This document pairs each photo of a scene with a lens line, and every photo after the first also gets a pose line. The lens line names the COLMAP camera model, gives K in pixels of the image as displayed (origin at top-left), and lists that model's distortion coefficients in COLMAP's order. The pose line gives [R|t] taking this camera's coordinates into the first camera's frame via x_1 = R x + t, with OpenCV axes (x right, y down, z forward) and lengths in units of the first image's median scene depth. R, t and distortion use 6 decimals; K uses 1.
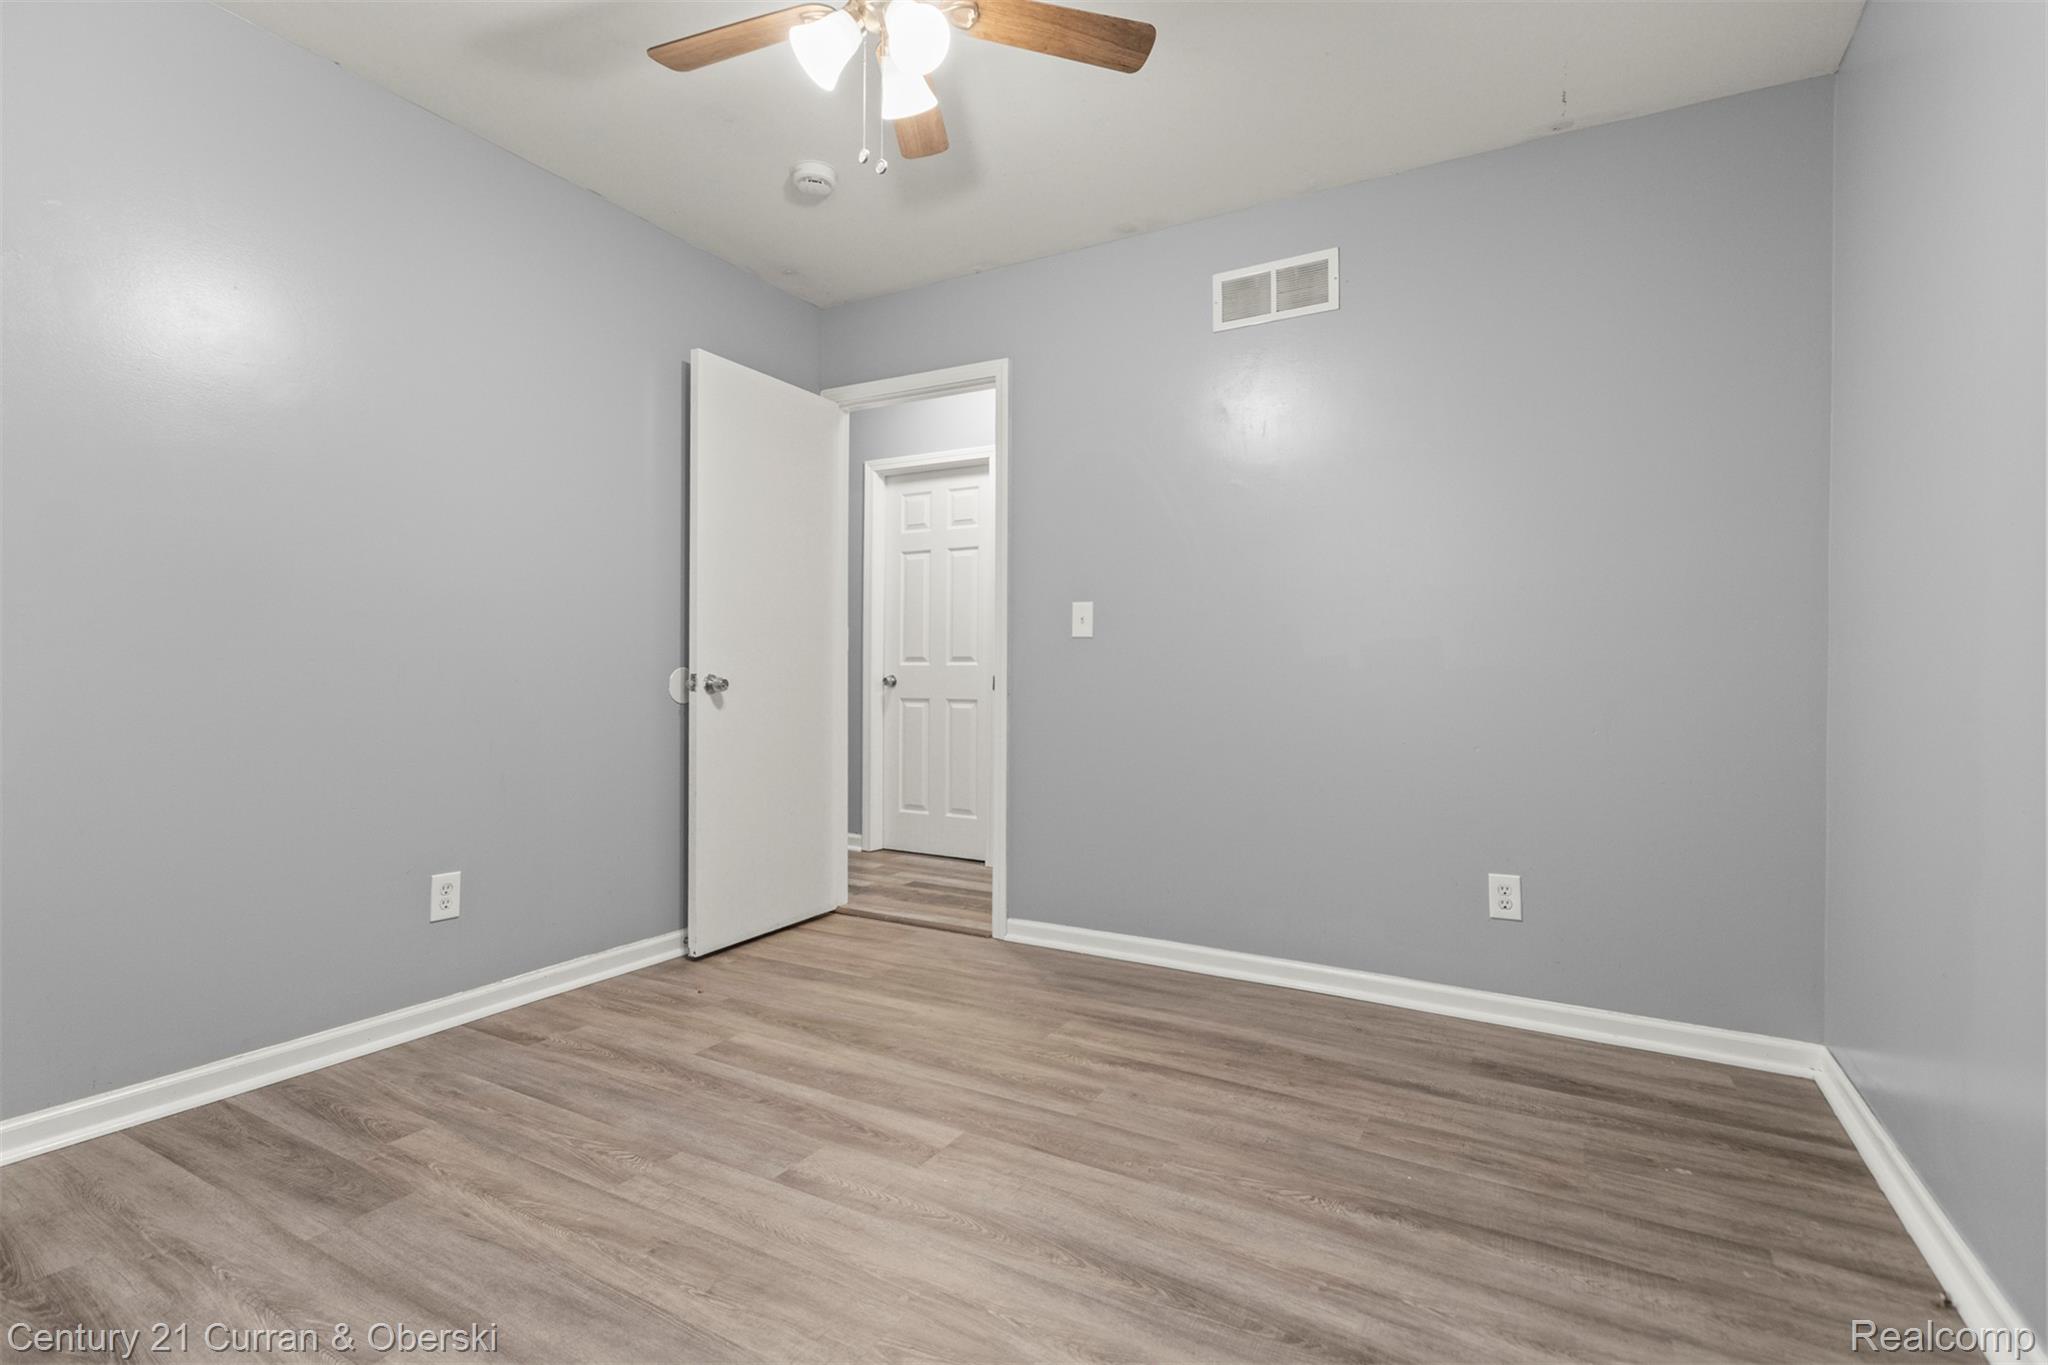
lens RADIAL K [[947.1, 0, 1005.5], [0, 947.1, 677.5], [0, 0, 1]] dist [0.010386, -0.005429]
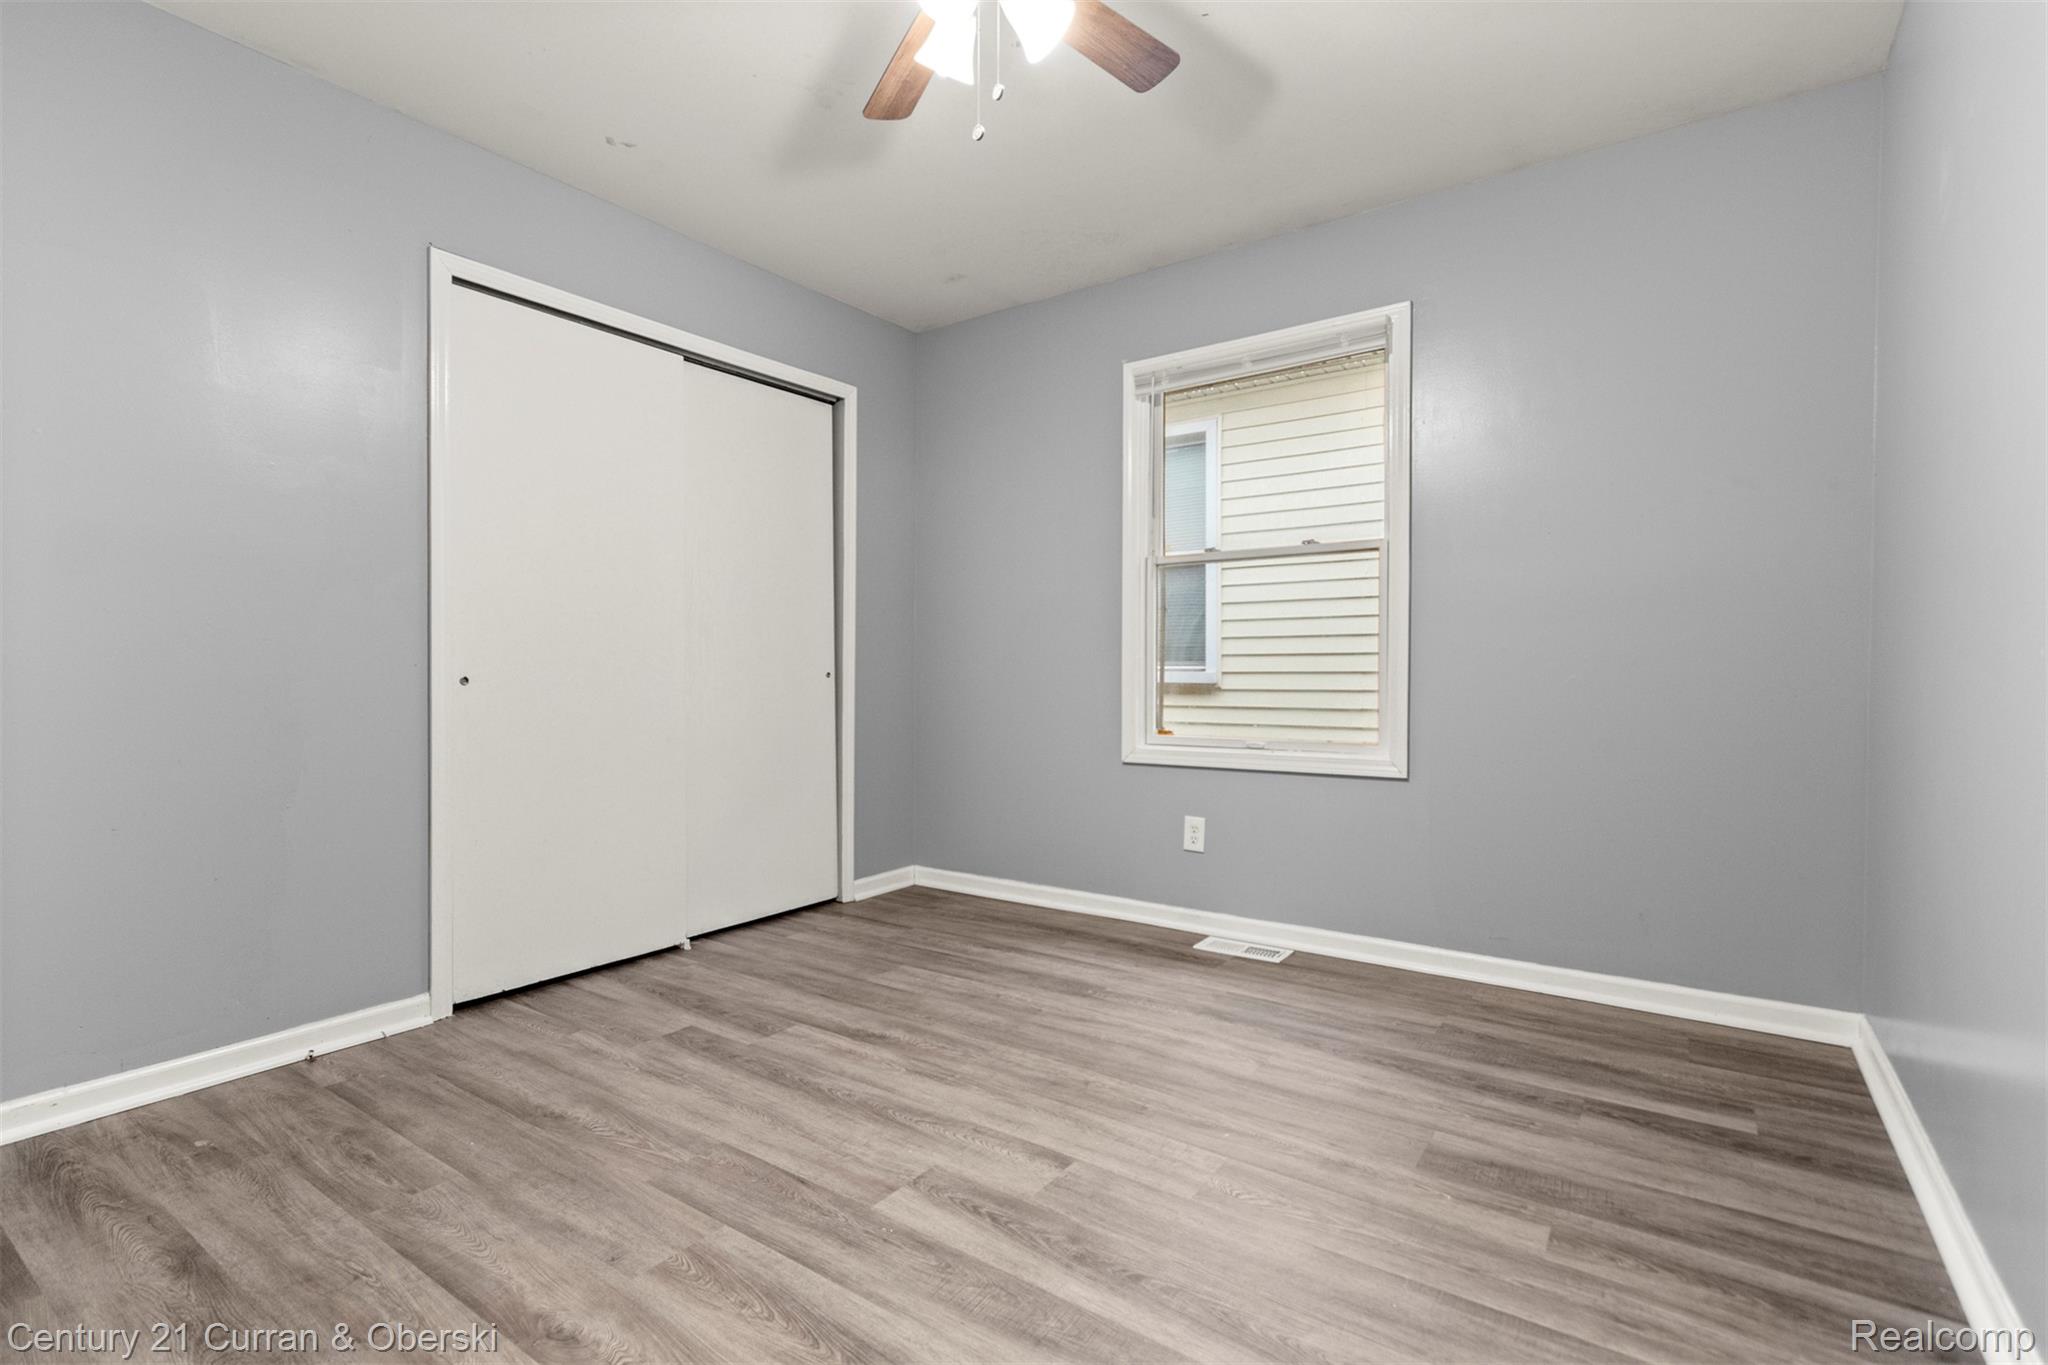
lens RADIAL K [[947.1, 0, 1005.5], [0, 947.1, 677.5], [0, 0, 1]] dist [0.010386, -0.005429]
pose [[-0.994480, -0.008041, 0.104613, -0.256857], [-0.007176, 0.999937, 0.008644, -0.001359], [-0.104676, 0.007846, -0.994475, 1.907079]]
